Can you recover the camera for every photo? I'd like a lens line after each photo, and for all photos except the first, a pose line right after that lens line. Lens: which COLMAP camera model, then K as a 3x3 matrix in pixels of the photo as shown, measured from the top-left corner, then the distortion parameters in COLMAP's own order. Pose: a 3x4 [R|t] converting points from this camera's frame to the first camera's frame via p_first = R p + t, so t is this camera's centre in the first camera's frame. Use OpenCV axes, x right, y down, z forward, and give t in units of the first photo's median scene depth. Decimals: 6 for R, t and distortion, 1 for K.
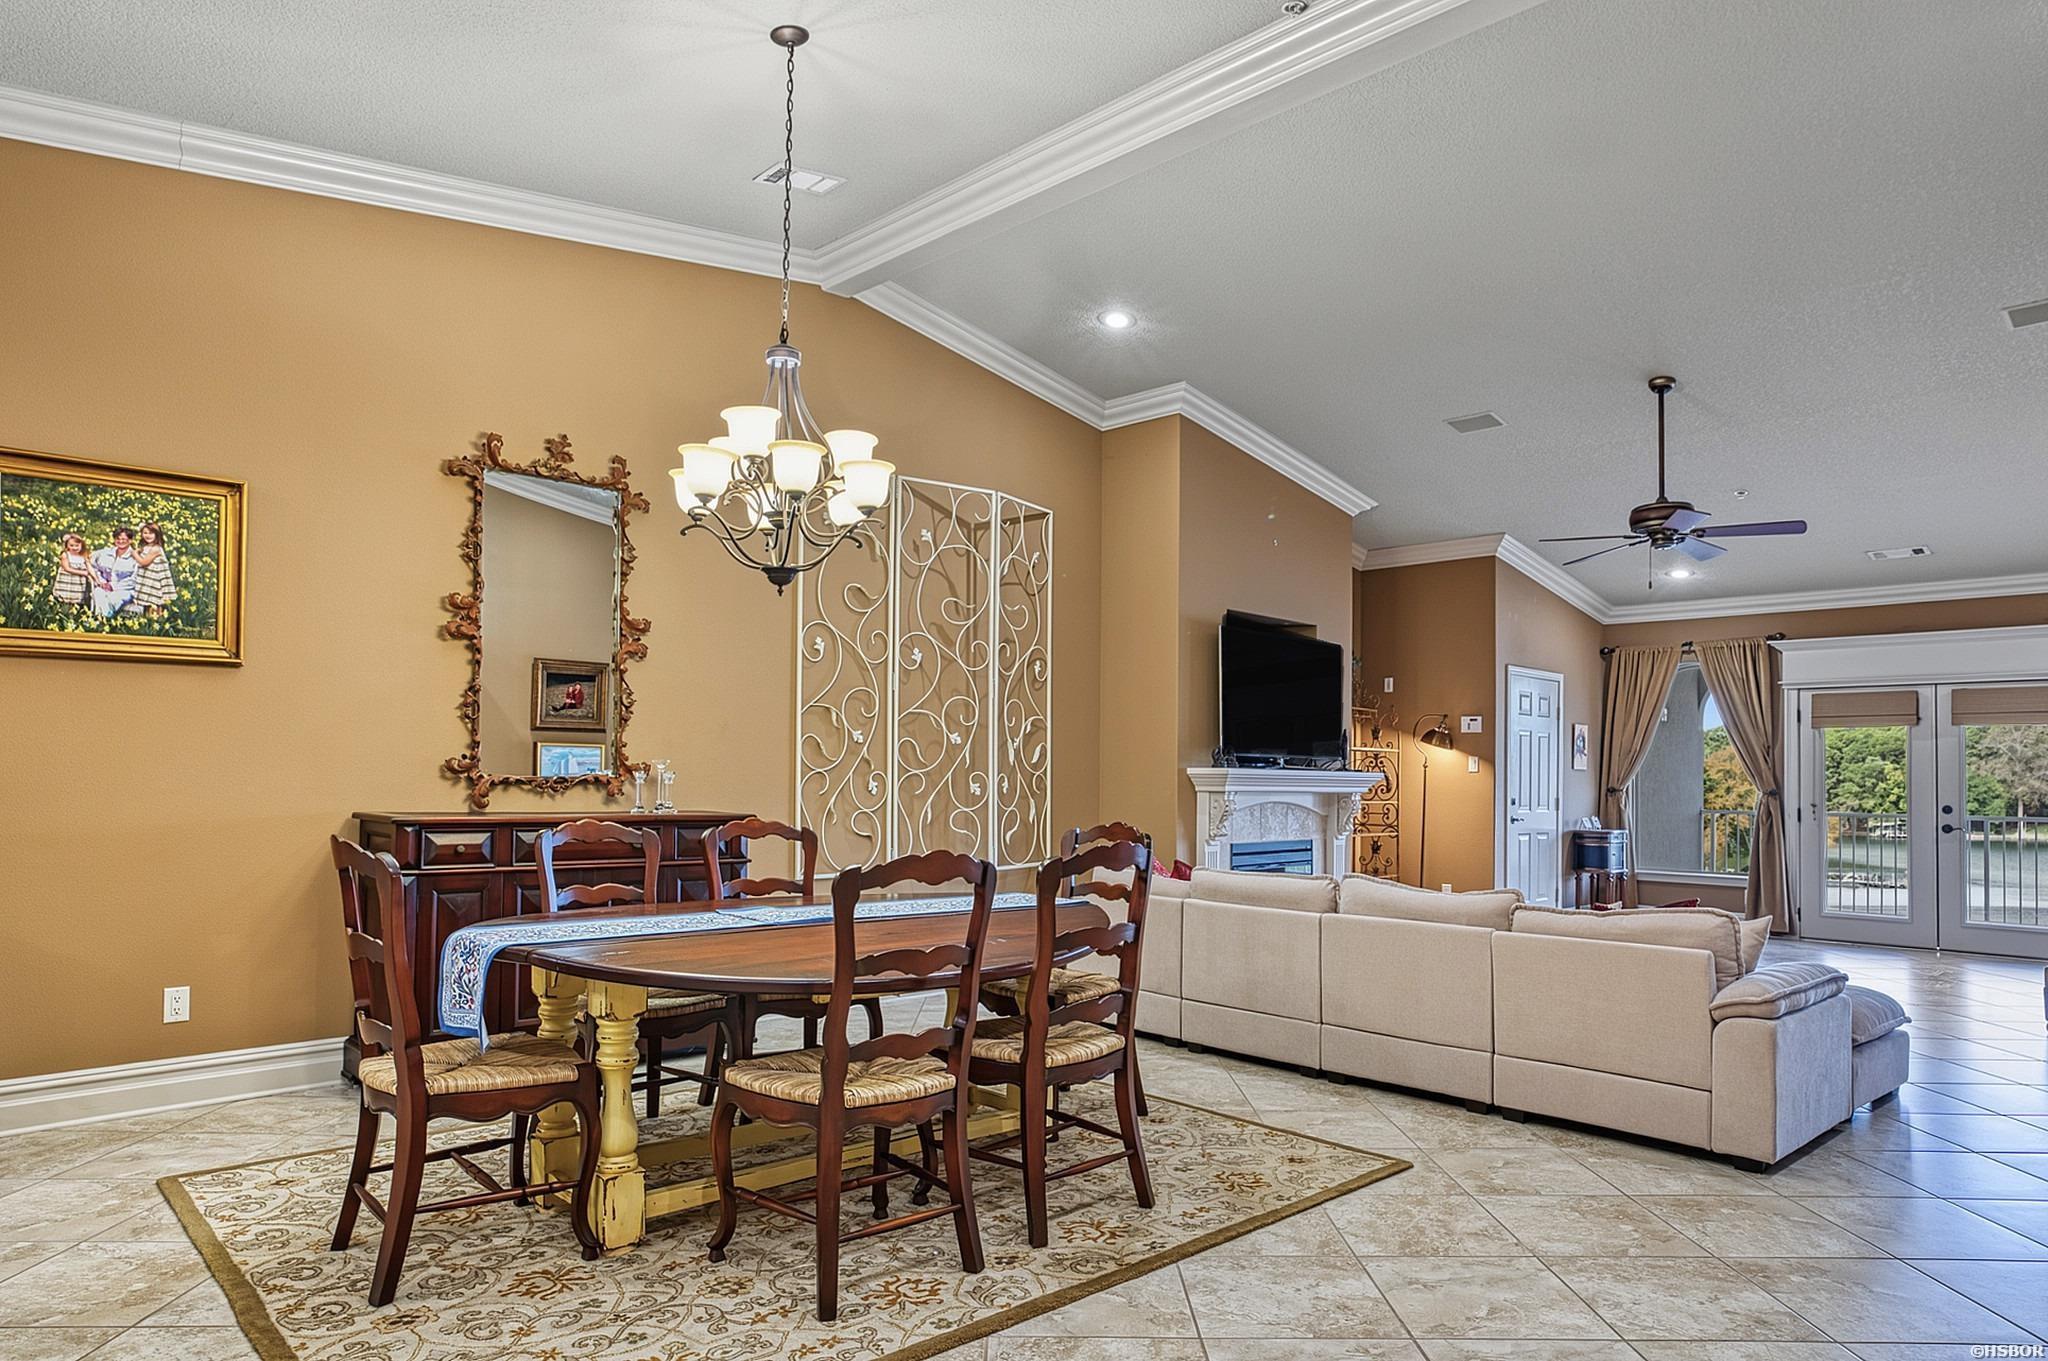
lens RADIAL K [[1199.4, 0, 1026.0], [0, 1199.4, 753.7], [0, 0, 1]] dist [-0.037983, 0.021814]
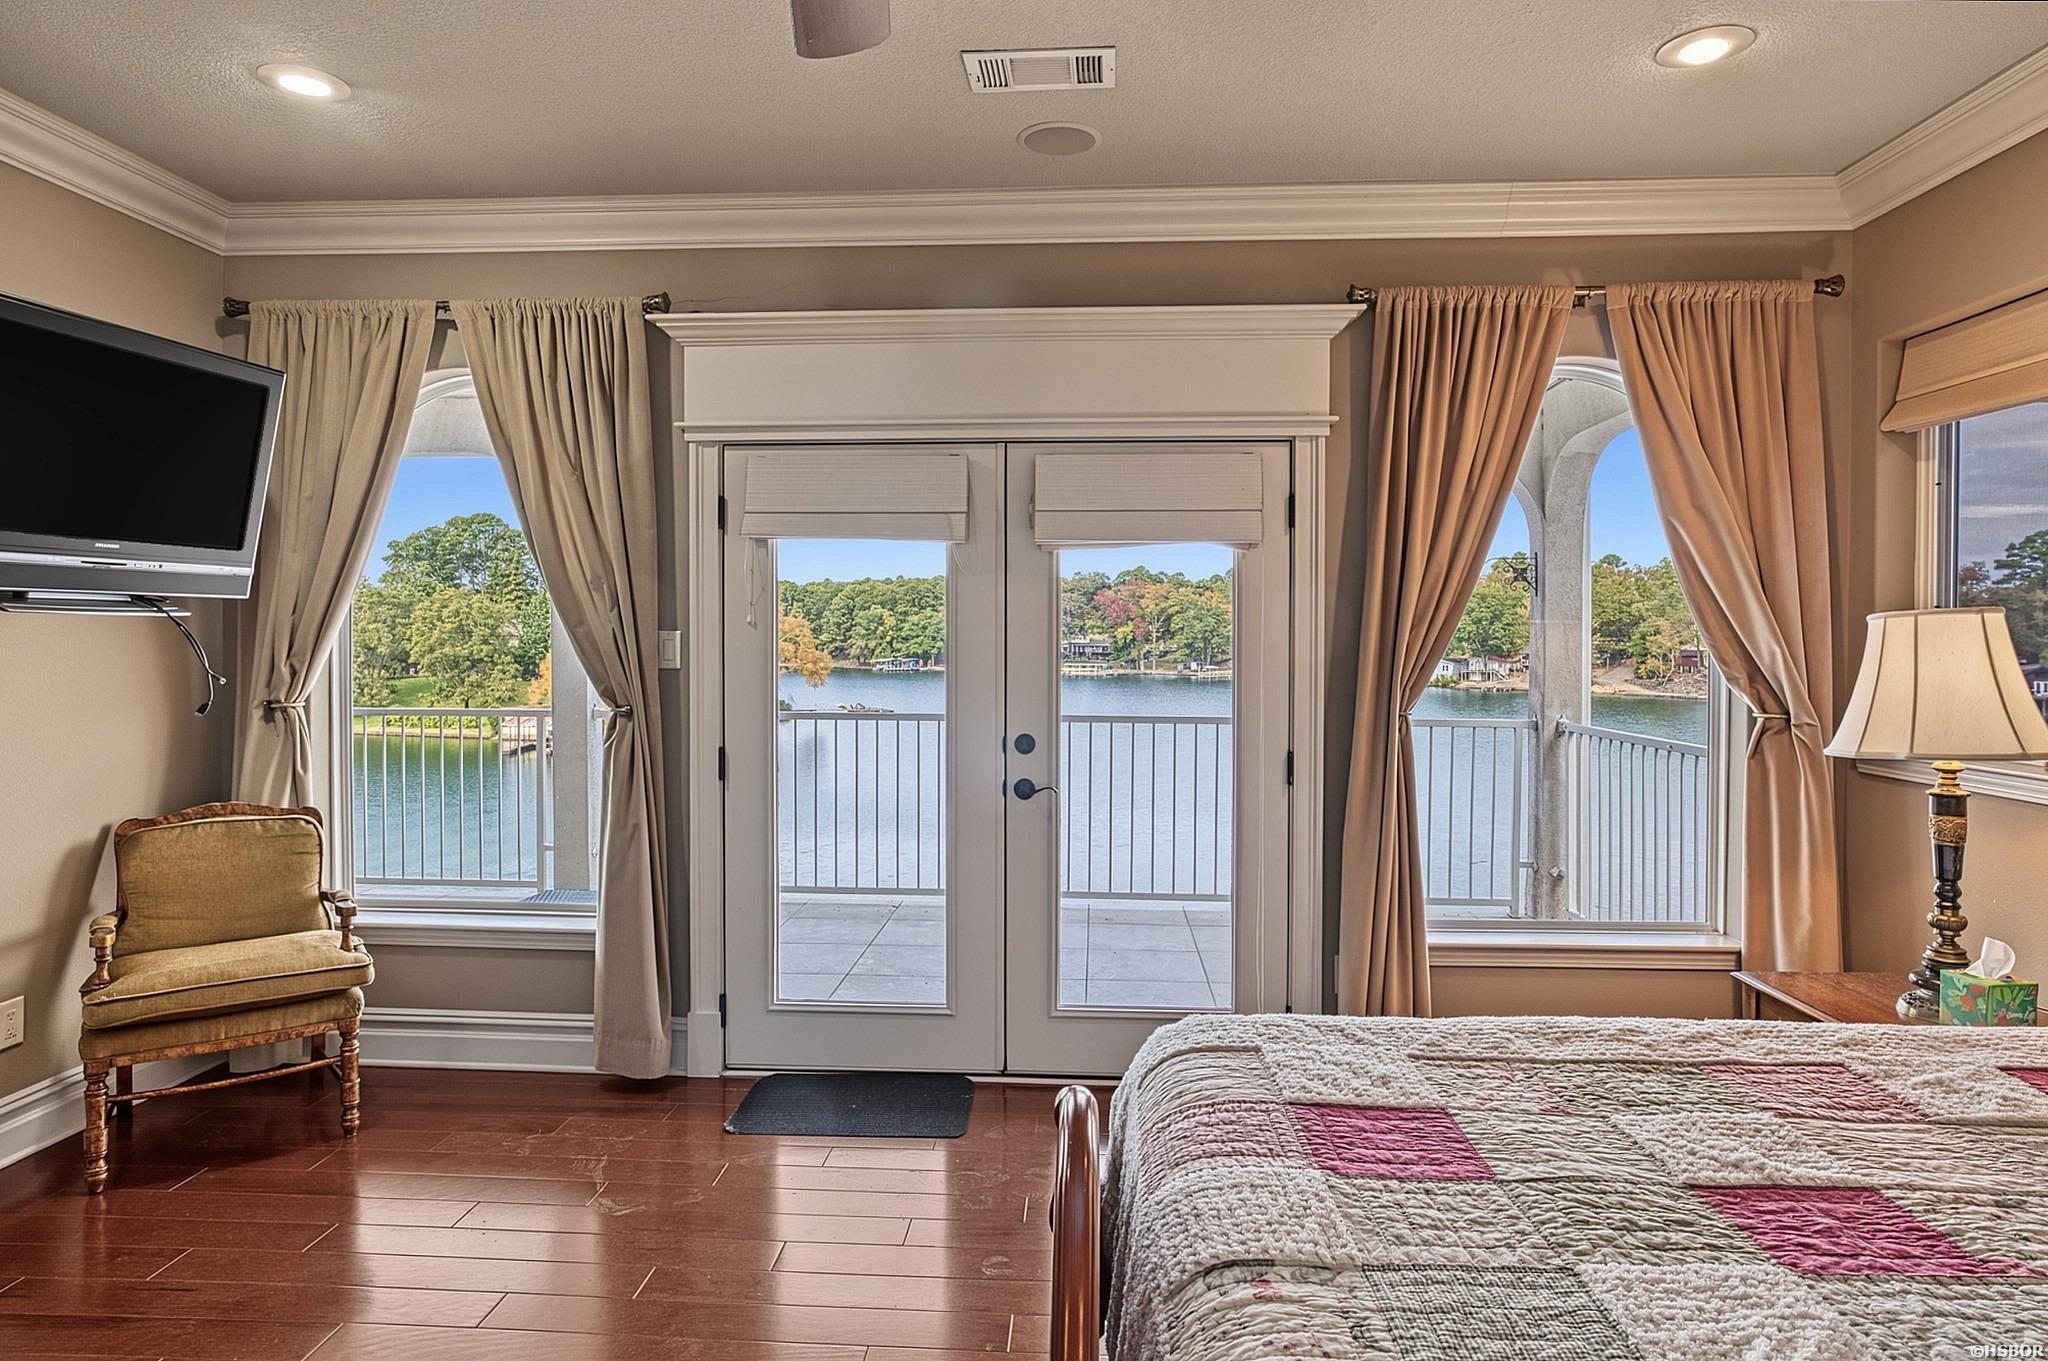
lens RADIAL K [[1184.2, 0, 1012.0], [0, 1184.2, 644.8], [0, 0, 1]] dist [-0.037085, 0.022847]
pose [[0.740977, -0.015989, 0.671340, 0.568017], [-0.009924, 0.999347, 0.034755, -0.002555], [-0.671457, -0.032415, 0.740334, 0.793724]]
